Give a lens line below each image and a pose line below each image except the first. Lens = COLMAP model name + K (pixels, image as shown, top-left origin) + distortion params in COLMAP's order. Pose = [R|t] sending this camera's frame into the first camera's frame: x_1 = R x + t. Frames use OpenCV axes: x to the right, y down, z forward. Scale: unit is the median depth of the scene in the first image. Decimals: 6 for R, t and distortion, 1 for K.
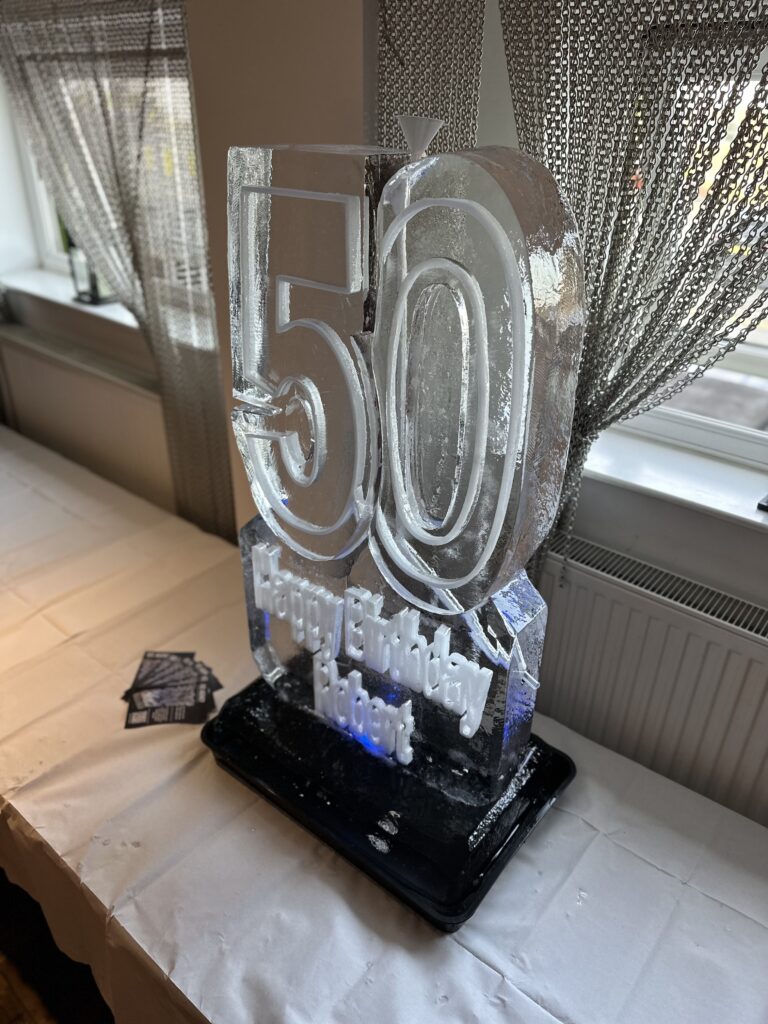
lens RADIAL K [[720.8, 0, 393.0], [0, 720.8, 512.6], [0, 0, 1]] dist [0.087828, -0.136798]
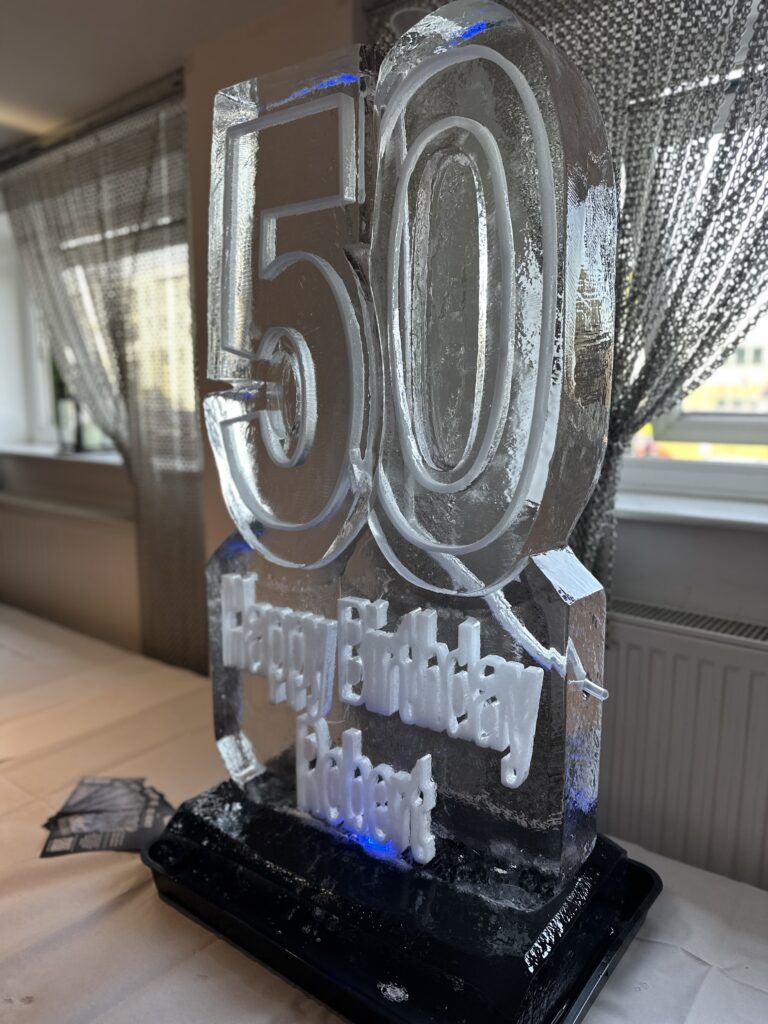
lens RADIAL K [[727.1, 0, 384.0], [0, 727.1, 512.0], [0, 0, 1]] dist [0.049470, -0.073889]
pose [[0.999660, -0.024840, 0.007865, -0.020045], [0.026036, 0.940673, -0.338313, 0.267133], [0.001006, 0.338403, 0.941001, 0.218139]]
